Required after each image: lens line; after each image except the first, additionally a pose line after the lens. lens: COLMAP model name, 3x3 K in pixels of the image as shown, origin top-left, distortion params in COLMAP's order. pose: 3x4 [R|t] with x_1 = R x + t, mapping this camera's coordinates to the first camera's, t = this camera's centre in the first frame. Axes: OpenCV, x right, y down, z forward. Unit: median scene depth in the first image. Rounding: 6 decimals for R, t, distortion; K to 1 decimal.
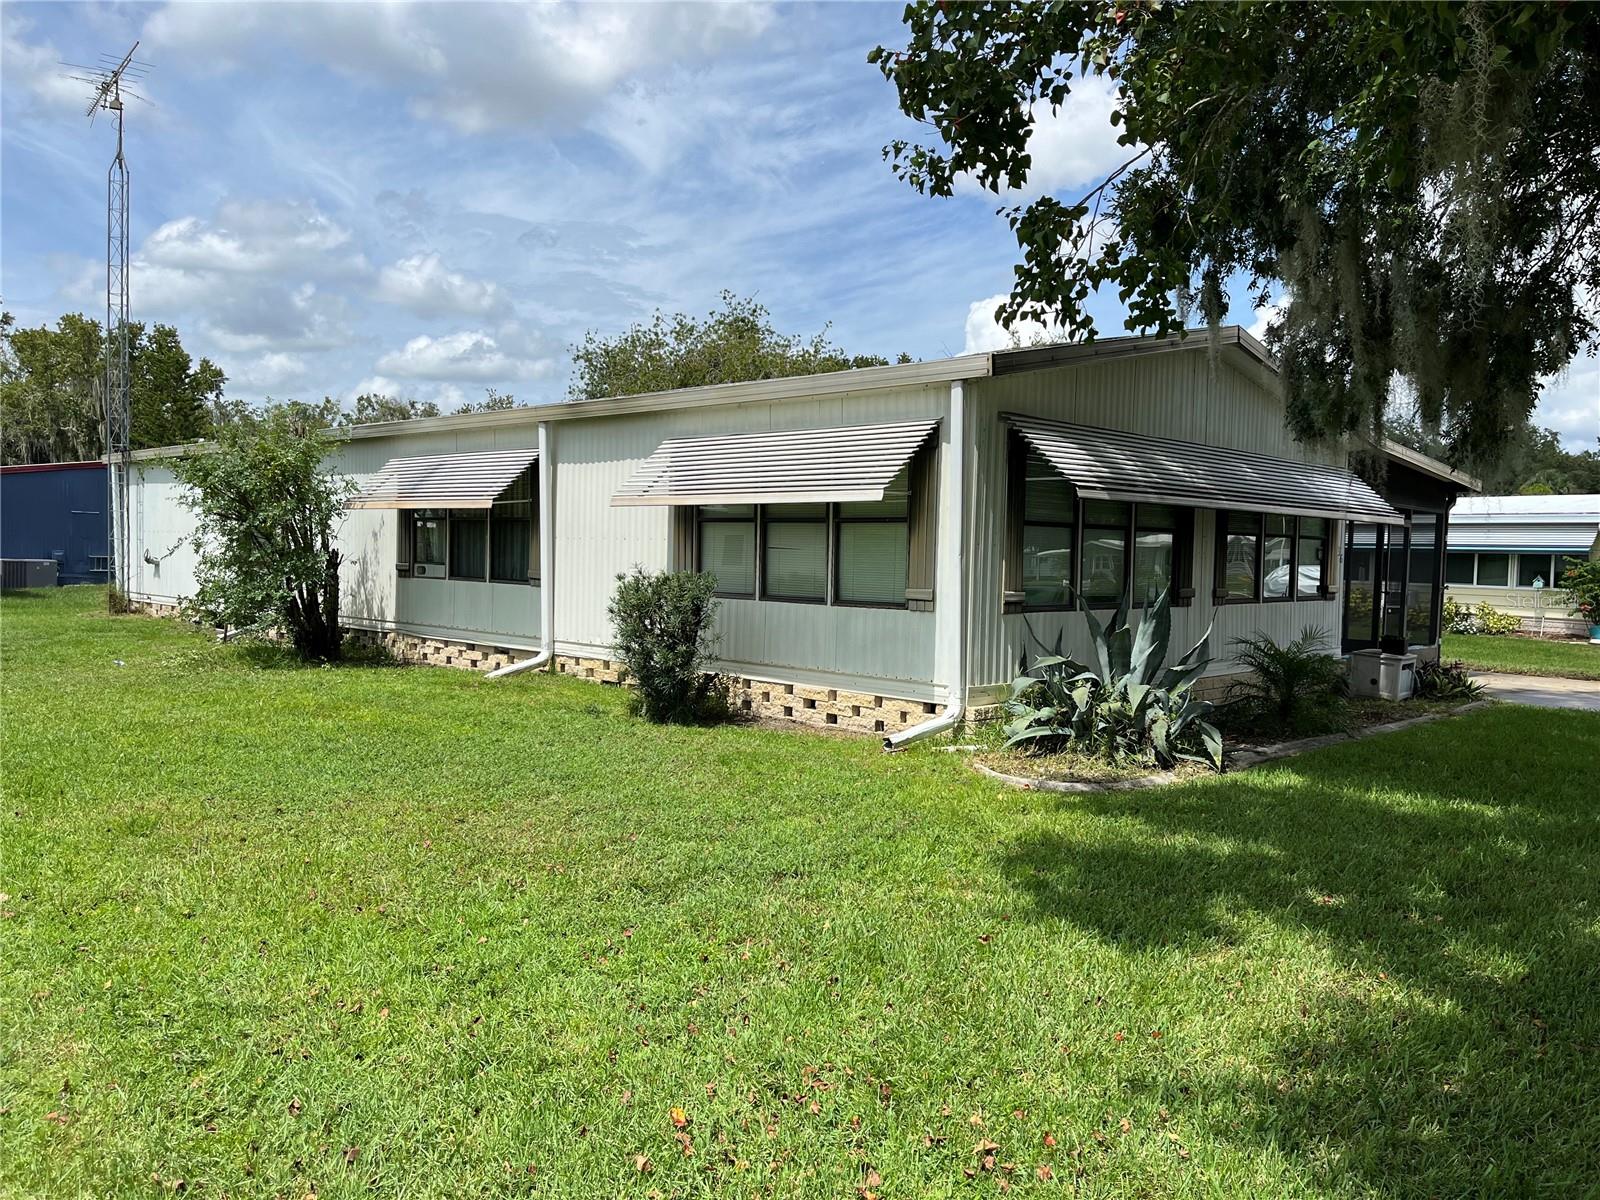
lens RADIAL K [[1195.2, 0, 800.0], [0, 1195.2, 600.0], [0, 0, 1]] dist [0.024141, -0.002314]
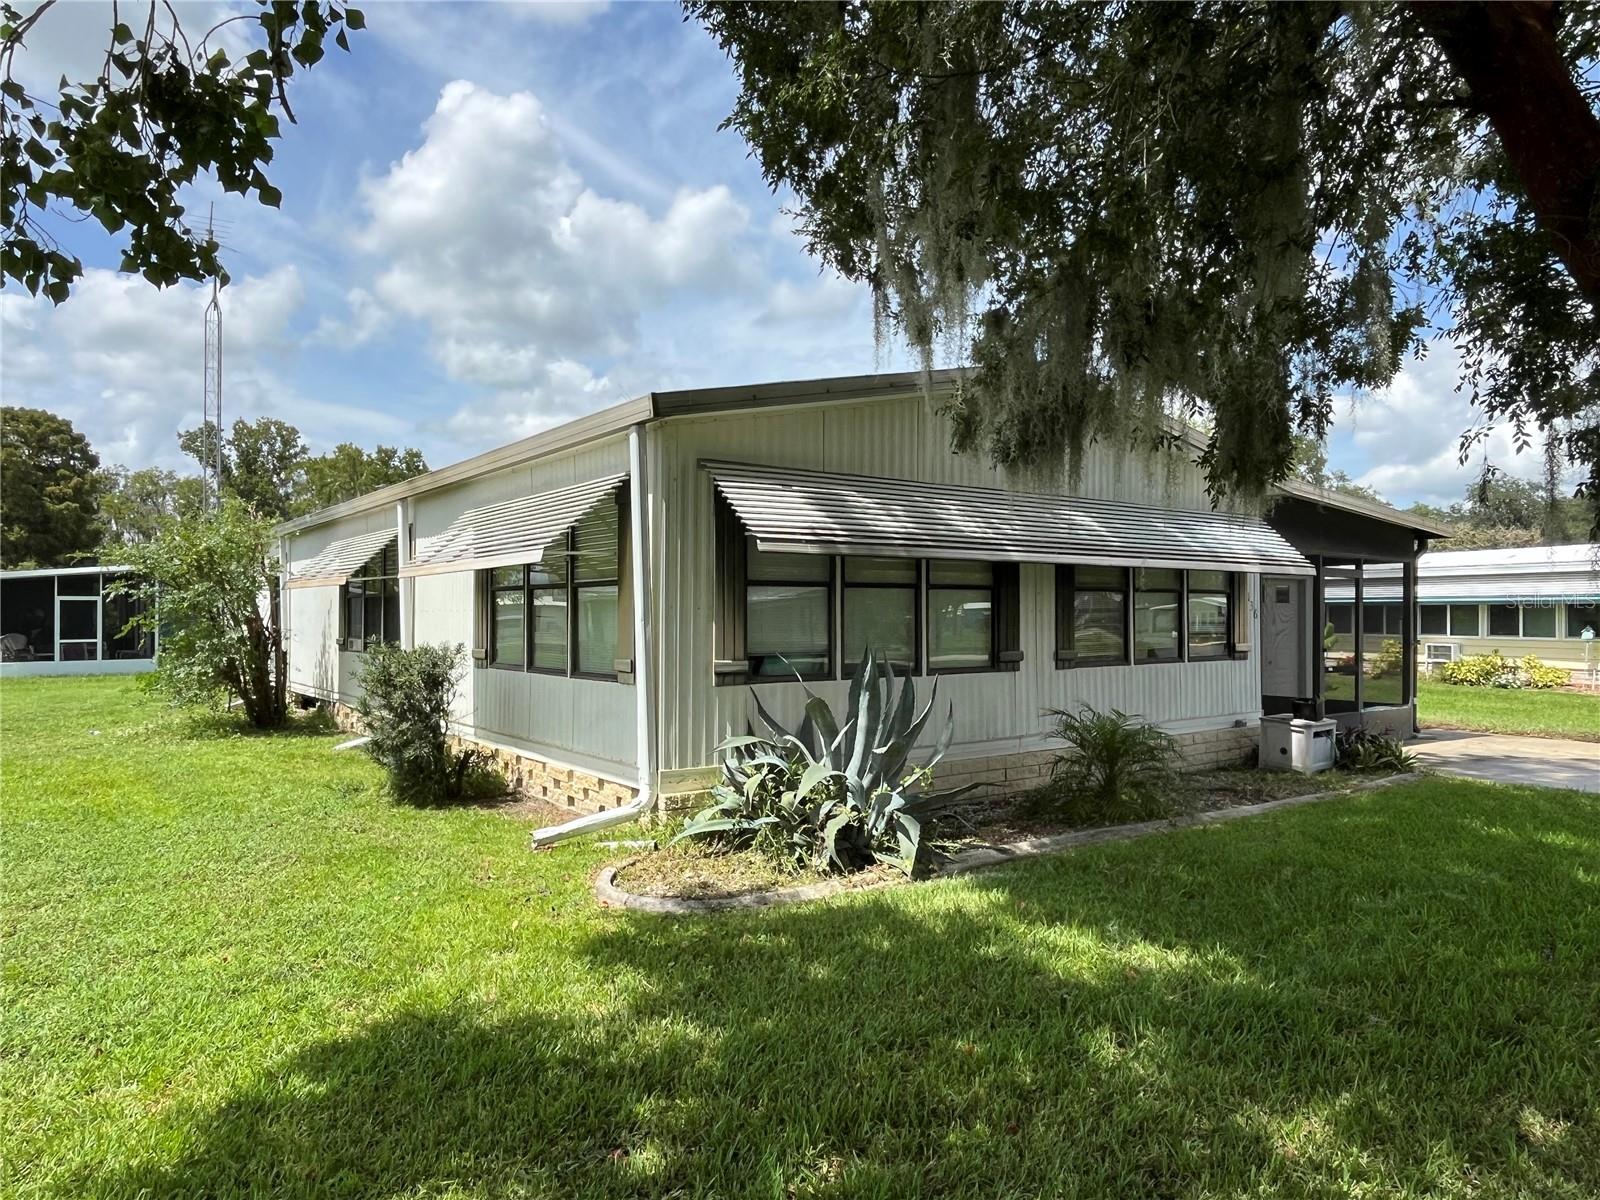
lens RADIAL K [[1019.1, 0, 800.0], [0, 1019.1, 600.0], [0, 0, 1]] dist [-0.006152, 0.000600]
pose [[0.984712, -0.025822, -0.172264, 0.320567], [0.015671, 0.998074, -0.060027, -0.005102], [0.173482, 0.056410, 0.983220, 0.235853]]
